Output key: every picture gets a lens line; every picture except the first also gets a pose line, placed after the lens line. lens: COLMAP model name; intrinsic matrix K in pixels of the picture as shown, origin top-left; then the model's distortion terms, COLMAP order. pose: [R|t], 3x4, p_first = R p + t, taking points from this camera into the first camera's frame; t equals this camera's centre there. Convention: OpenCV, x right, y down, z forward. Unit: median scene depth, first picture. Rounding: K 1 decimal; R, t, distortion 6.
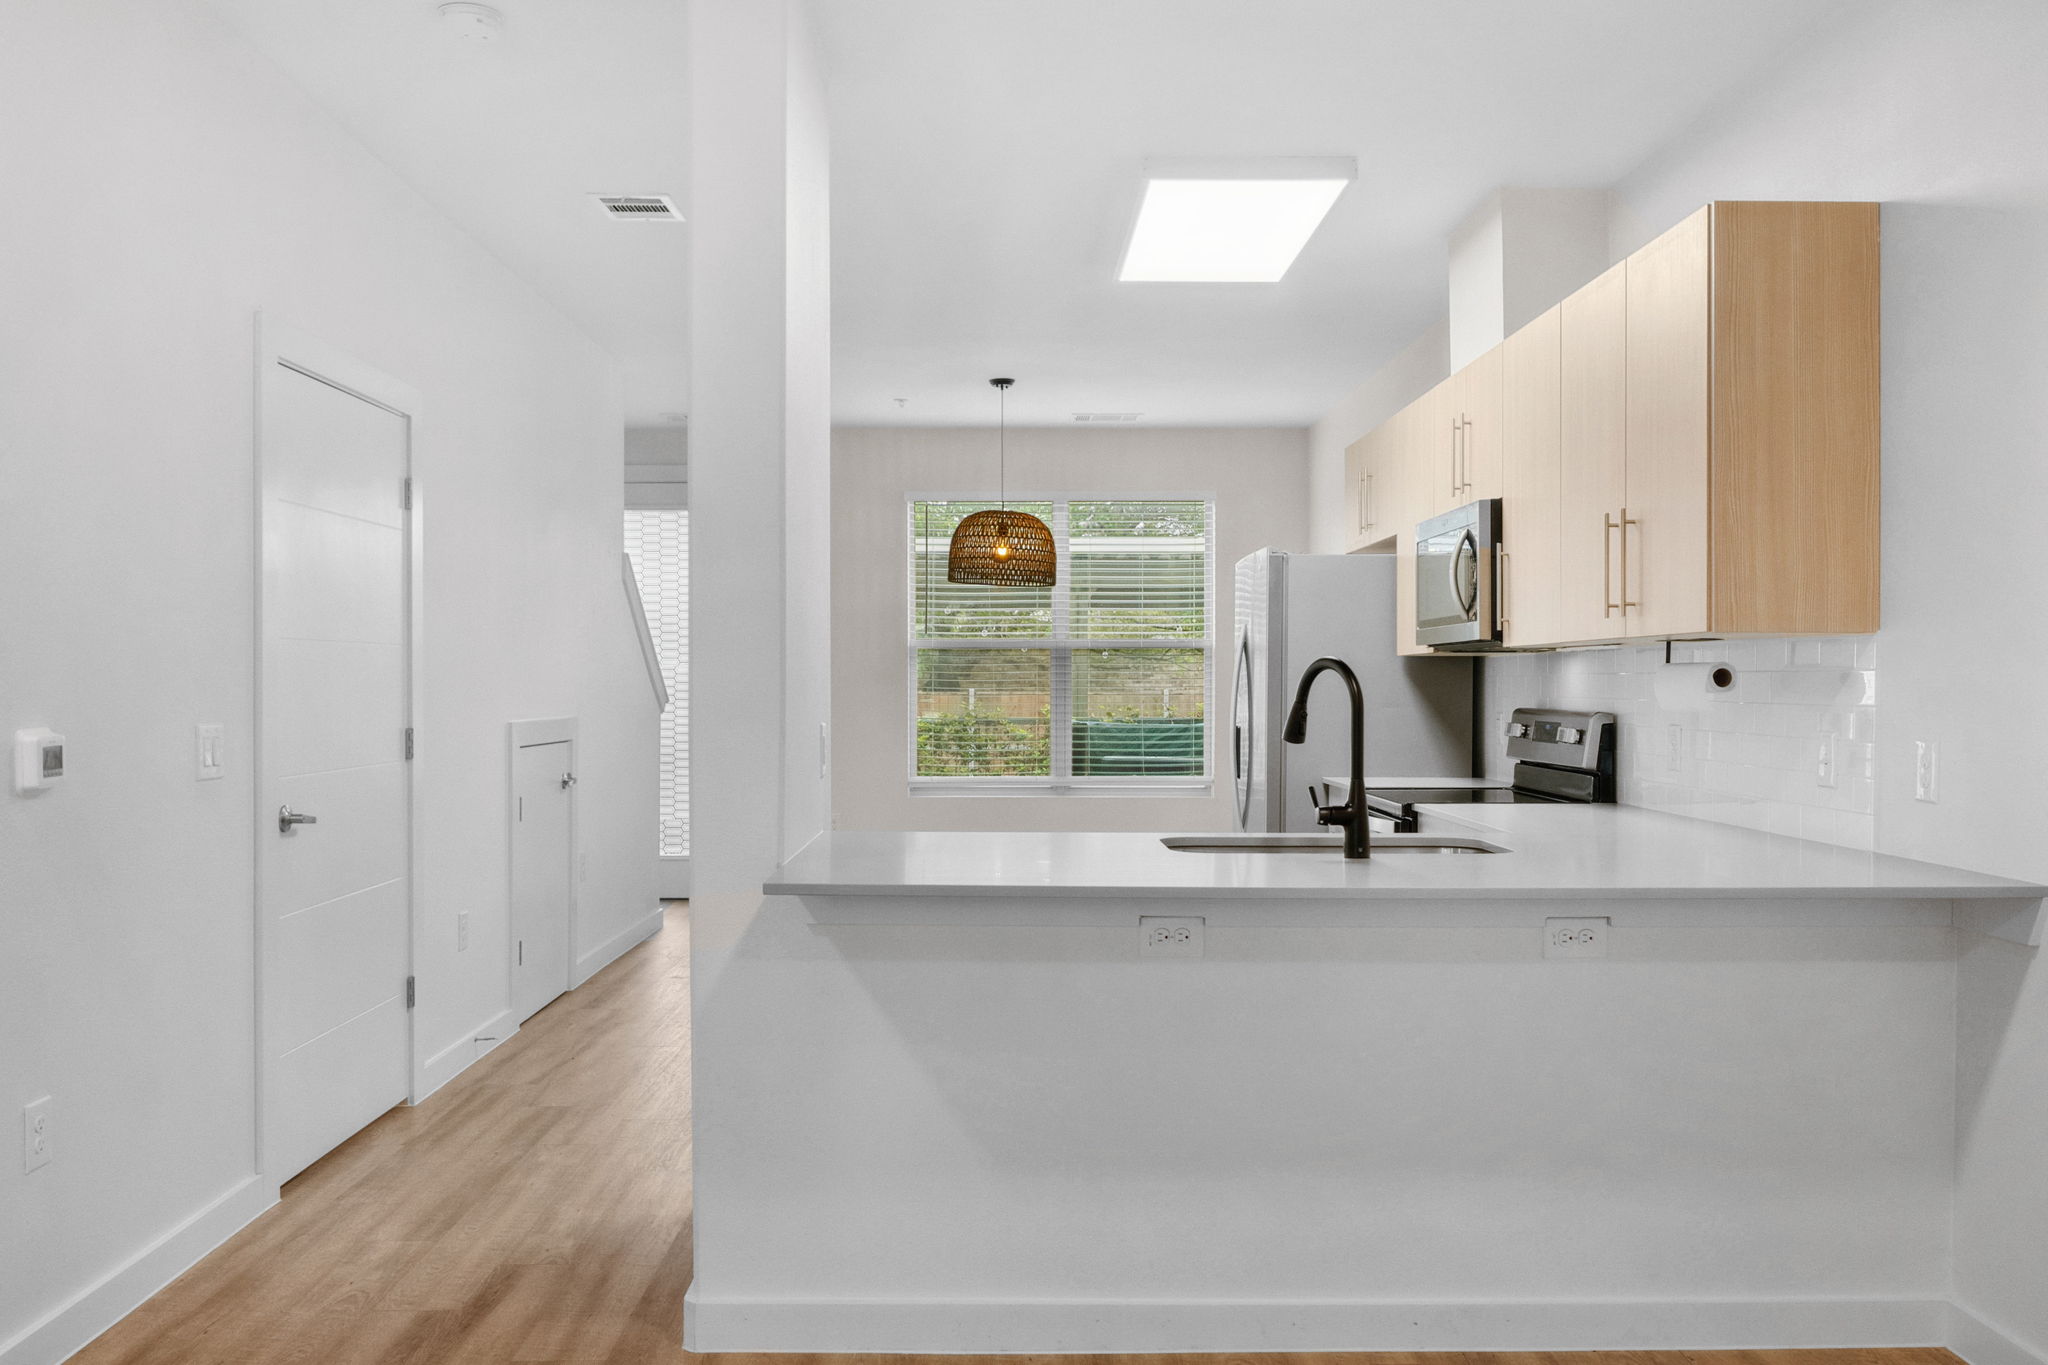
lens RADIAL K [[1670.5, 0, 1027.8], [0, 1670.5, 680.2], [0, 0, 1]] dist [0.000522, -0.009808]
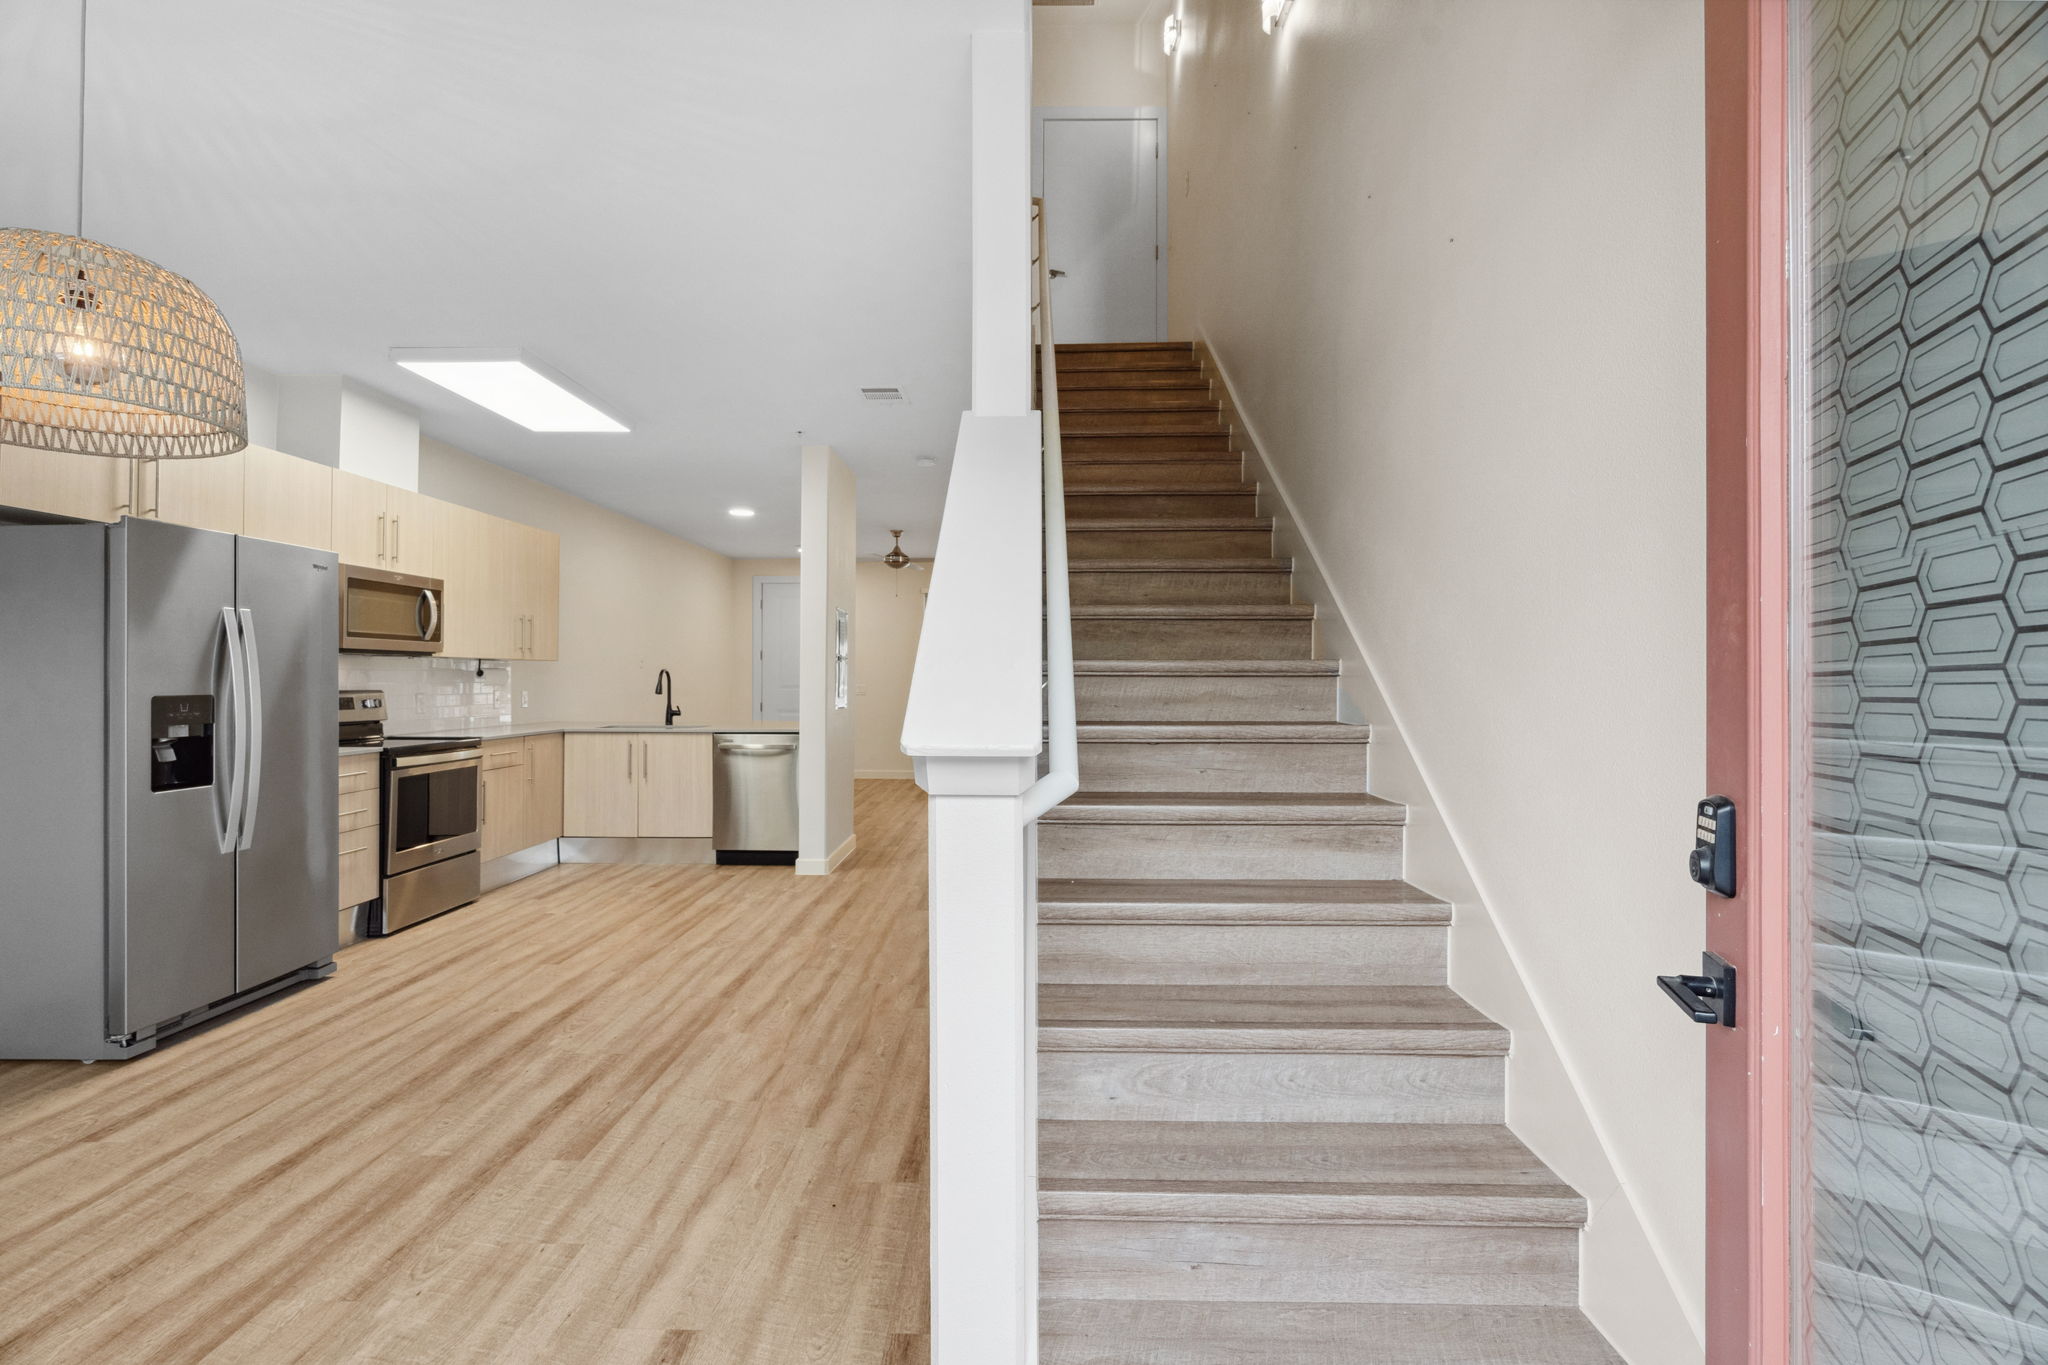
lens RADIAL K [[938.9, 0, 1034.5], [0, 938.9, 669.6], [0, 0, 1]] dist [-0.012441, 0.004284]
pose [[-0.999974, -0.000672, 0.007222, -0.414673], [-0.000749, 0.999942, -0.010746, 0.005936], [-0.007215, -0.010751, -0.999916, 2.041123]]
